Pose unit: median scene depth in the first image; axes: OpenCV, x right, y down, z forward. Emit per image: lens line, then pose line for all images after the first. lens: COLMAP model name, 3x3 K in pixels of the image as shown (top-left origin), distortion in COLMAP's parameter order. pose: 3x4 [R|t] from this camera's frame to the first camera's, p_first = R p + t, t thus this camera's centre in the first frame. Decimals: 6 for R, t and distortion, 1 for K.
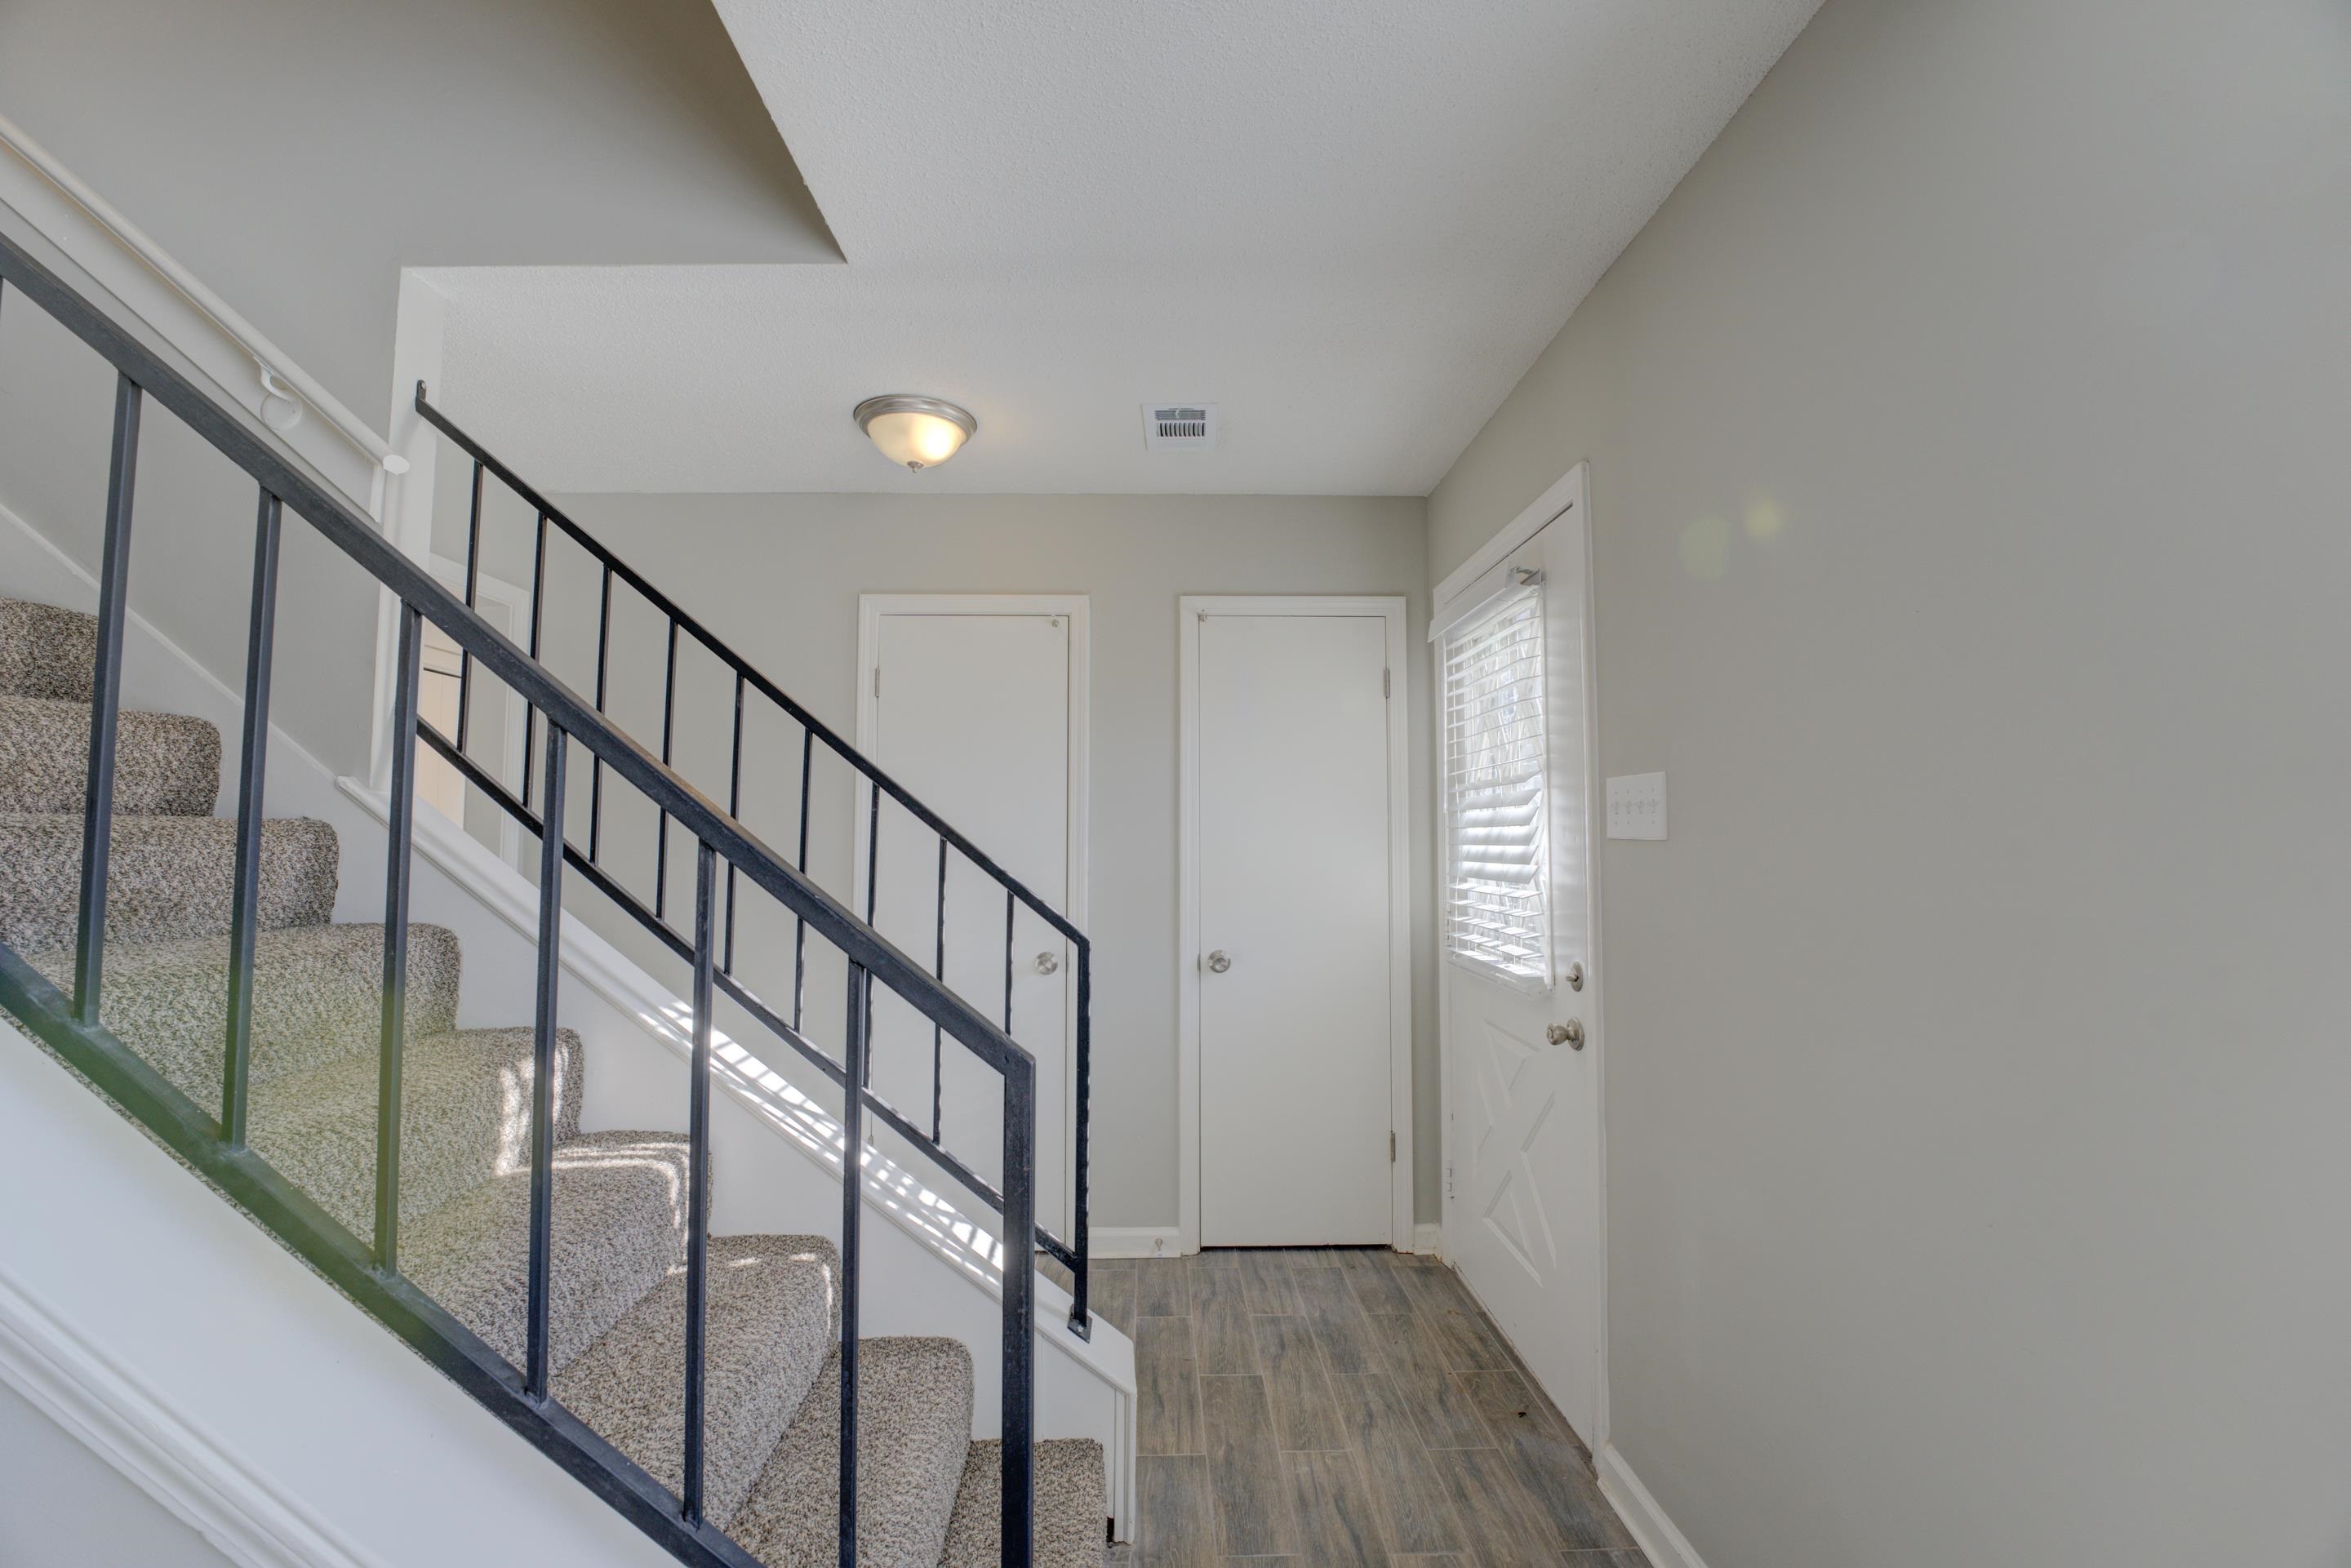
lens RADIAL K [[945.9, 0, 1167.2], [0, 945.9, 786.1], [0, 0, 1]] dist [-0.032683, 0.005374]
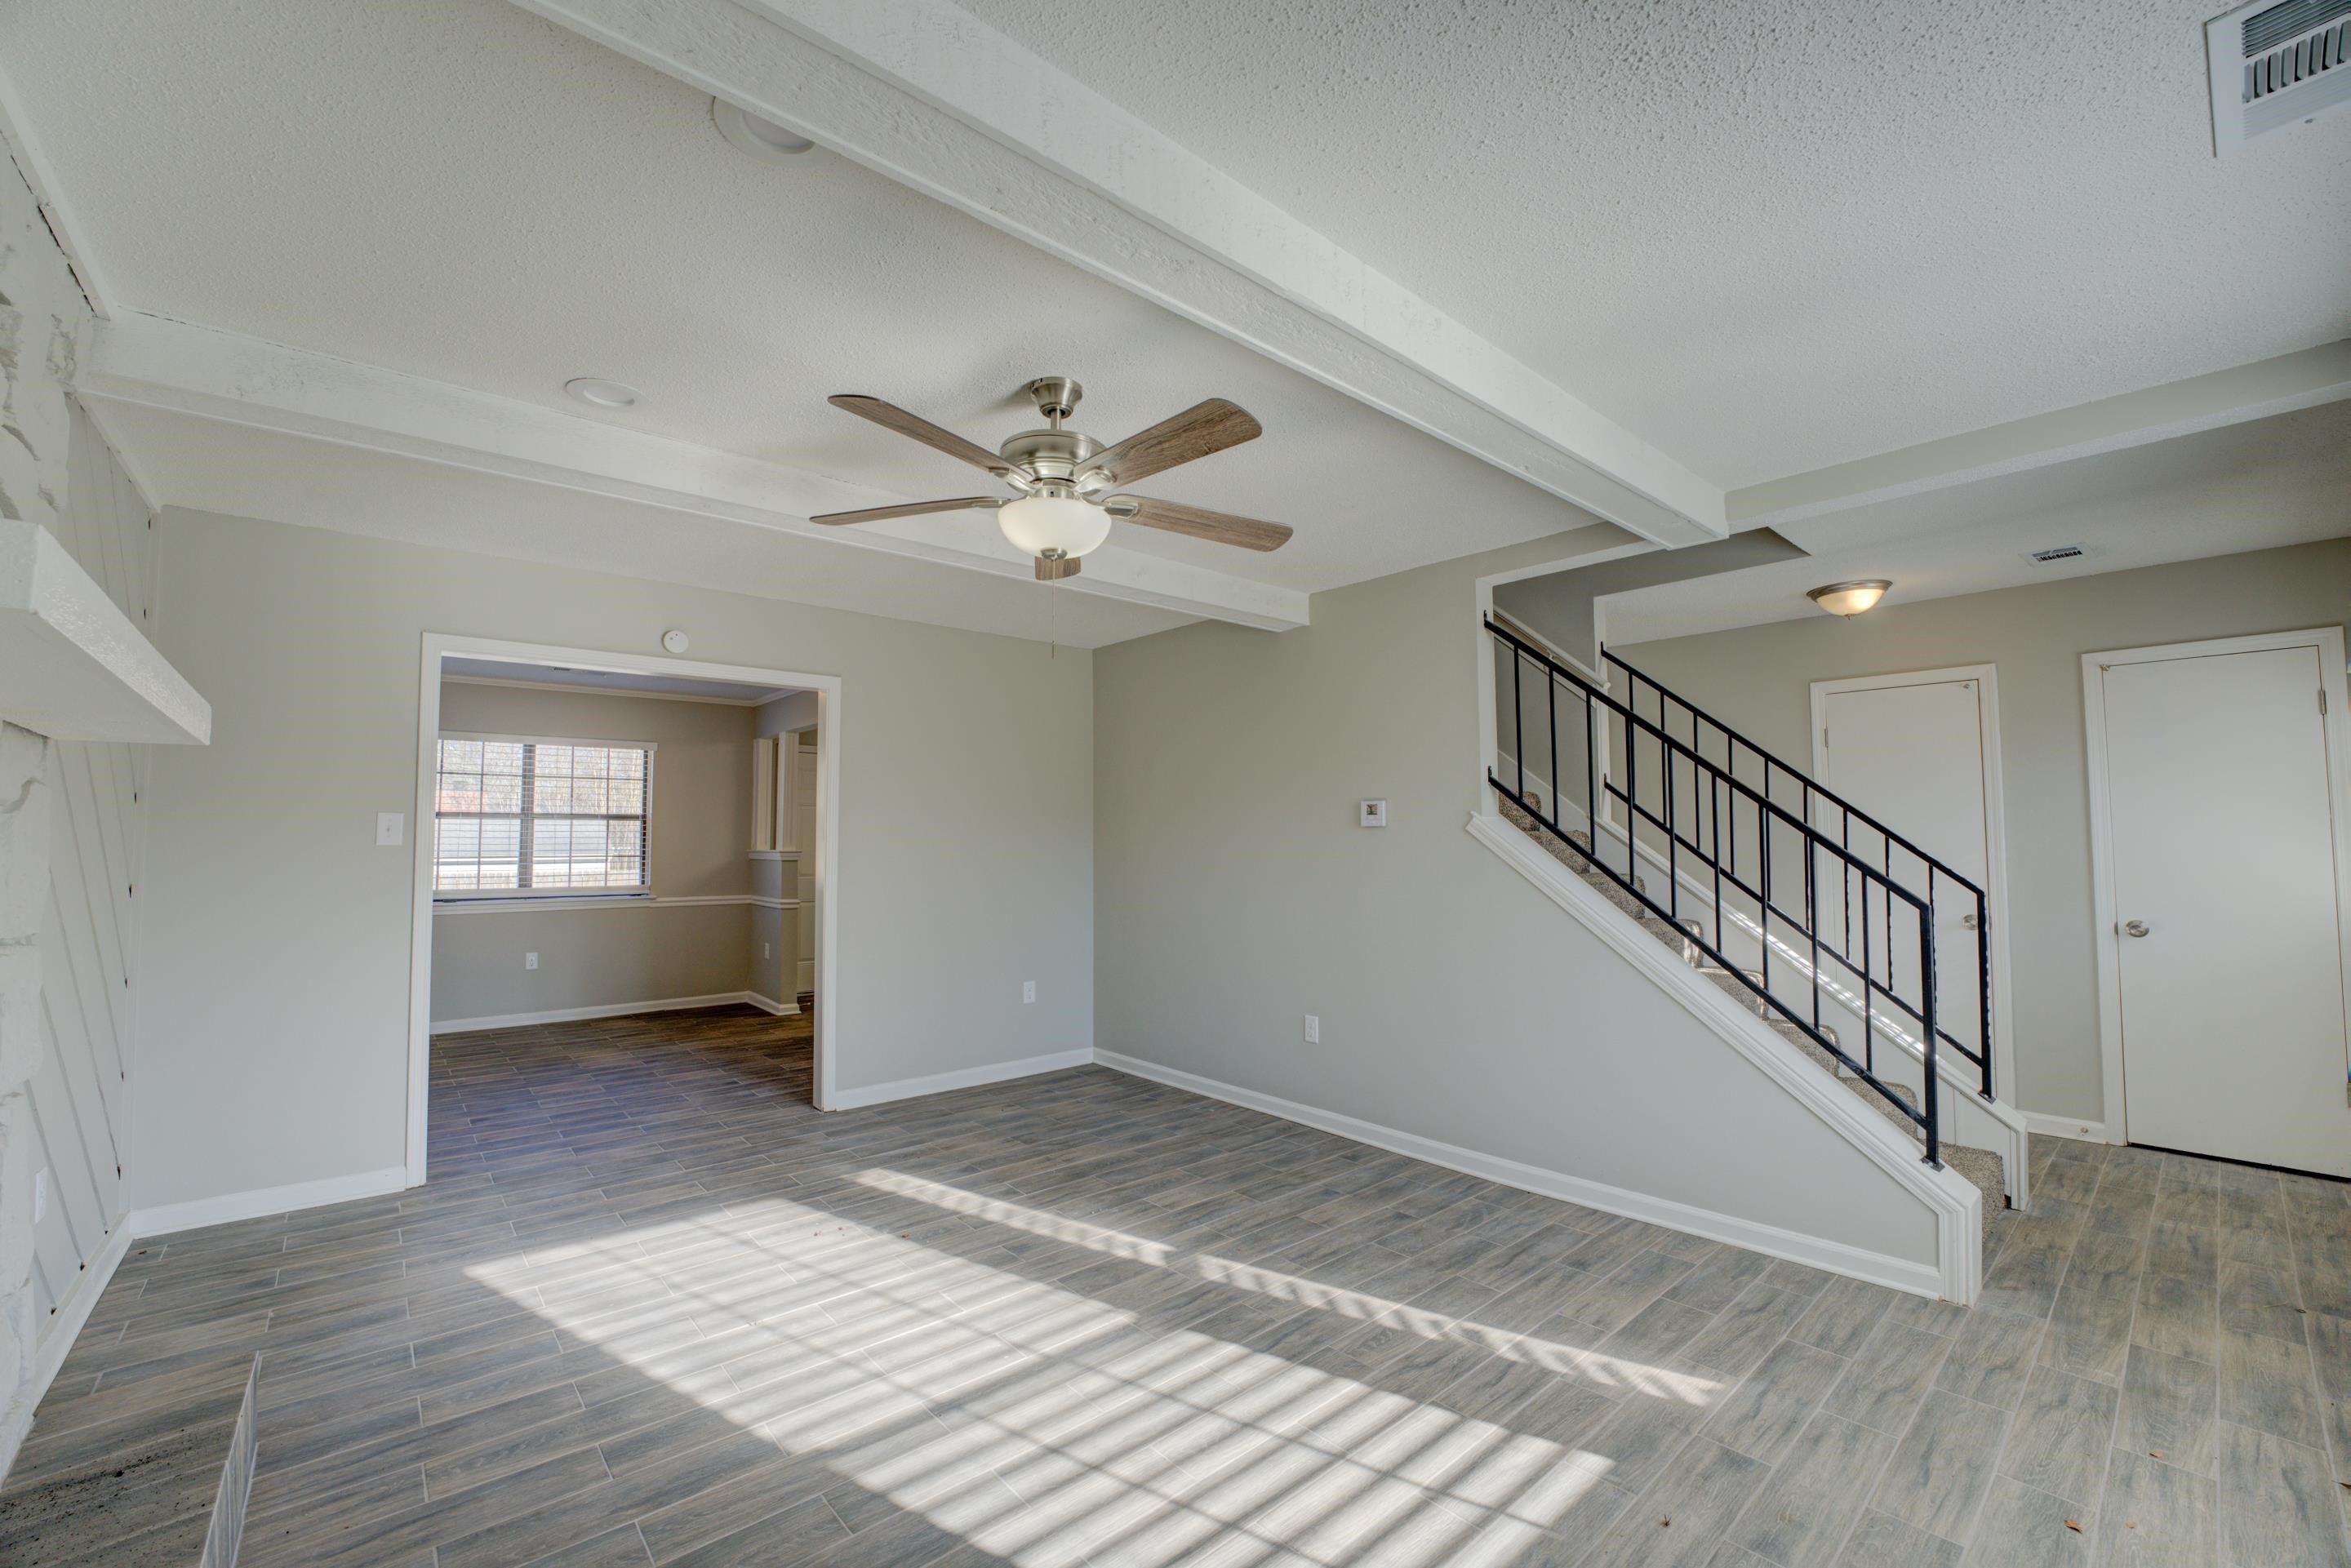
lens RADIAL K [[945.9, 0, 1167.2], [0, 945.9, 786.1], [0, 0, 1]] dist [-0.032683, 0.005374]
pose [[0.638950, -0.045536, -0.767900, 0.223746], [0.046607, 0.998704, -0.020442, -0.060456], [0.767835, -0.022728, 0.640244, -1.046511]]
